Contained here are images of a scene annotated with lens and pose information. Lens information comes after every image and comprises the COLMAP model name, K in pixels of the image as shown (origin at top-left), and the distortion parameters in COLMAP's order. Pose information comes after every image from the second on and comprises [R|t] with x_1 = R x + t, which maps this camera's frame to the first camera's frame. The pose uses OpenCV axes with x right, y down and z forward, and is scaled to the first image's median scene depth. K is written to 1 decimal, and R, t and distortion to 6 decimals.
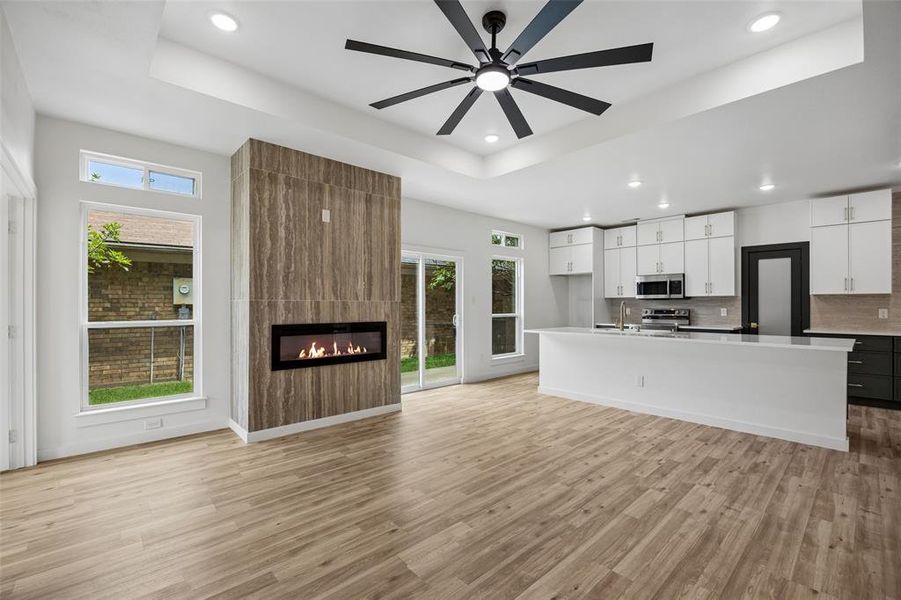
lens RADIAL K [[392.1, 0, 450.9], [0, 392.1, 303.1], [0, 0, 1]] dist [-0.015809, 0.001329]
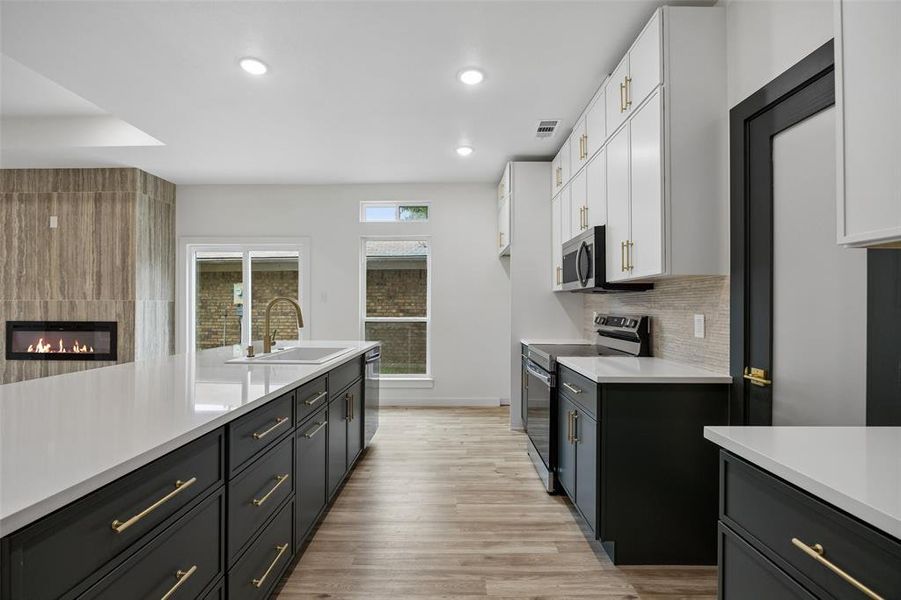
lens RADIAL K [[392.1, 0, 452.6], [0, 392.1, 303.0], [0, 0, 1]] dist [-0.015809, 0.001329]
pose [[0.732848, -0.002712, -0.680387, 0.977211], [0.003042, 0.999995, -0.000710, 0.003933], [0.680385, -0.001549, 0.732853, 0.780041]]
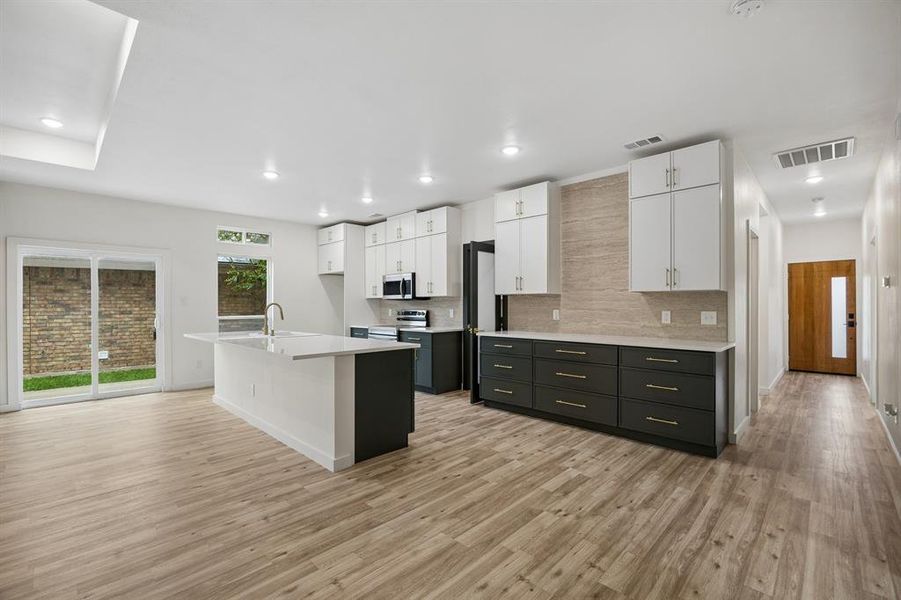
lens RADIAL K [[392.1, 0, 450.0], [0, 392.1, 307.1], [0, 0, 1]] dist [-0.015809, 0.001329]
pose [[0.998648, -0.003616, 0.051858, 0.819269], [0.002967, 0.999916, 0.012588, -0.004635], [-0.051899, -0.012417, 0.998575, 0.057306]]
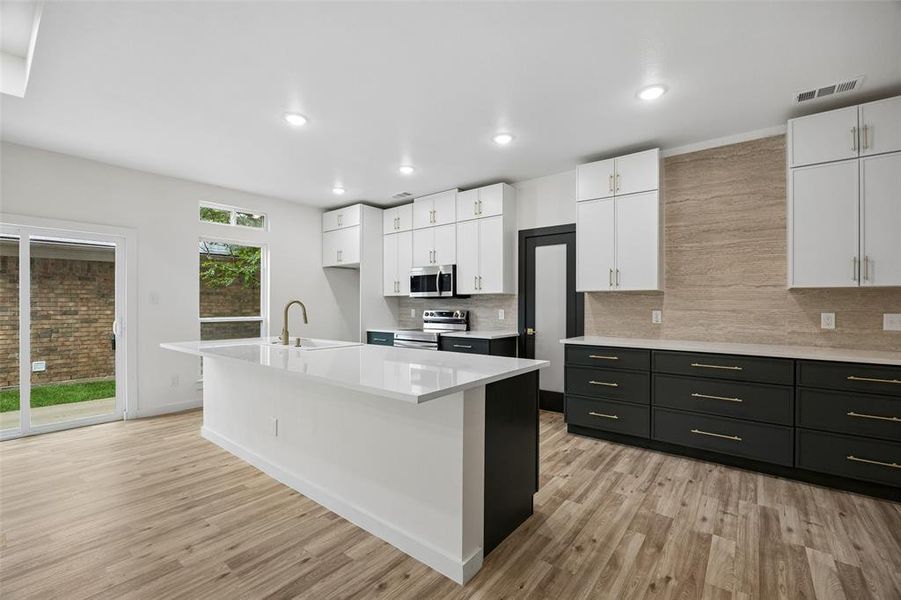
lens RADIAL K [[383.5, 0, 449.9], [0, 383.5, 306.6], [0, 0, 1]] dist [-0.018985, 0.001428]
pose [[0.988735, -0.000483, 0.149673, 0.611618], [-0.001165, 0.999940, 0.010924, -0.001304], [-0.149669, -0.010976, 0.988675, 0.320742]]
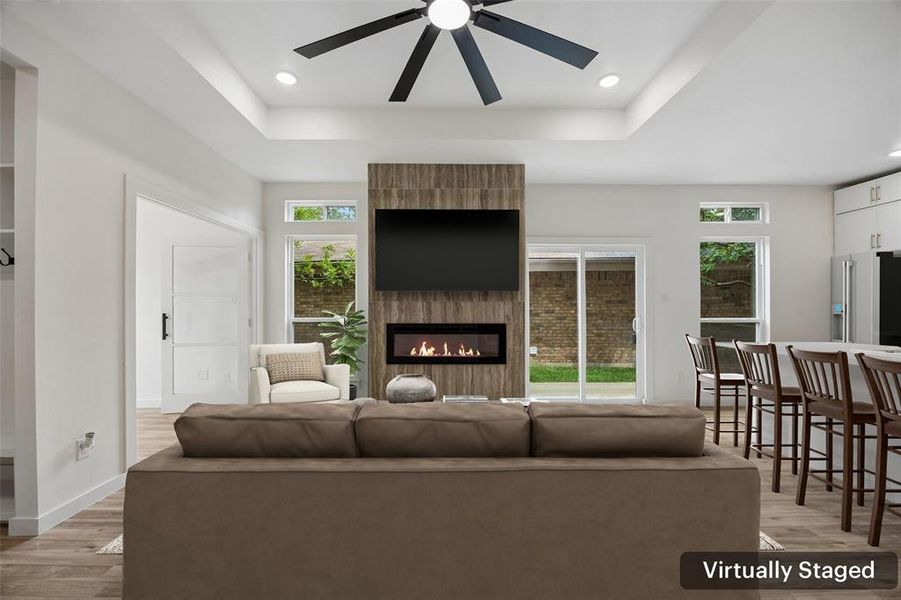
lens RADIAL K [[383.5, 0, 447.3], [0, 383.5, 303.1], [0, 0, 1]] dist [-0.018985, 0.001428]
pose [[0.744553, -0.005119, -0.667544, 0.303039], [0.004184, 0.999987, -0.003000, 0.000471], [0.667551, -0.000559, 0.744564, 0.212937]]
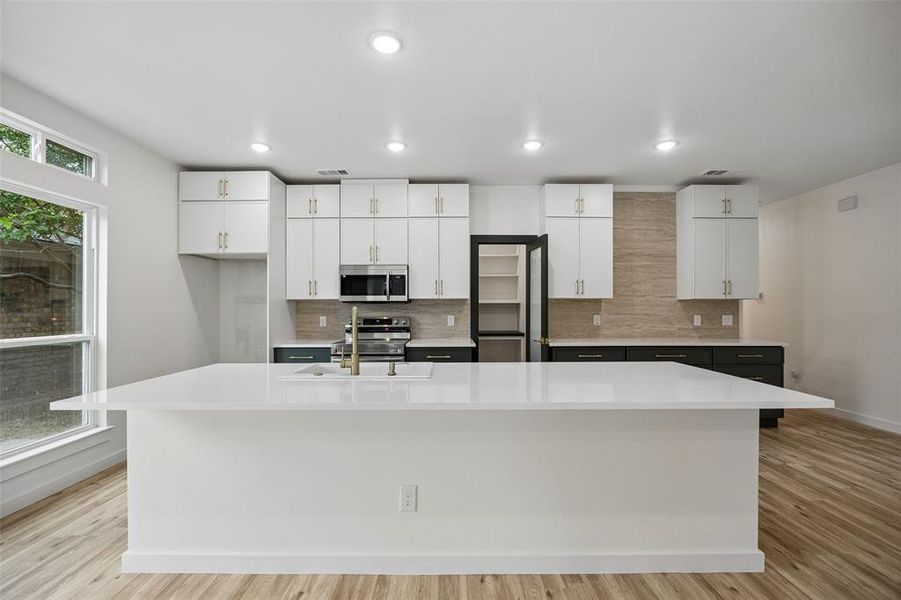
lens RADIAL K [[392.1, 0, 448.3], [0, 392.1, 305.8], [0, 0, 1]] dist [-0.015809, 0.001329]
pose [[0.680768, 0.002194, 0.732496, 0.187702], [-0.003023, 0.999995, -0.000185, -0.006396], [-0.732493, -0.002088, 0.680771, 0.622843]]
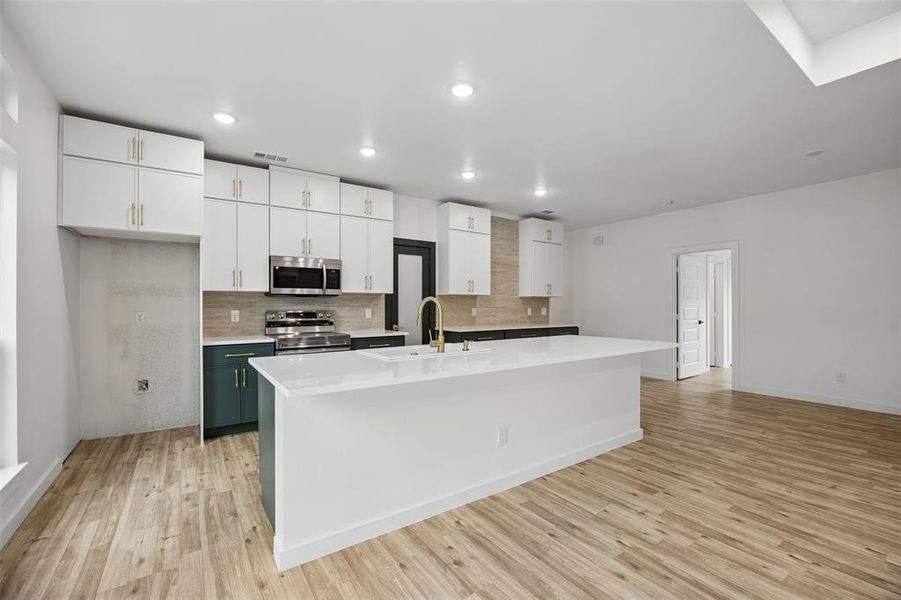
lens RADIAL K [[383.5, 0, 448.3], [0, 383.5, 306.0], [0, 0, 1]] dist [-0.018985, 0.001428]
pose [[0.149133, -0.002545, 0.988814, -0.078839], [-0.004933, 0.999982, 0.003318, 0.005427], [-0.988805, -0.005373, 0.149118, 0.906021]]
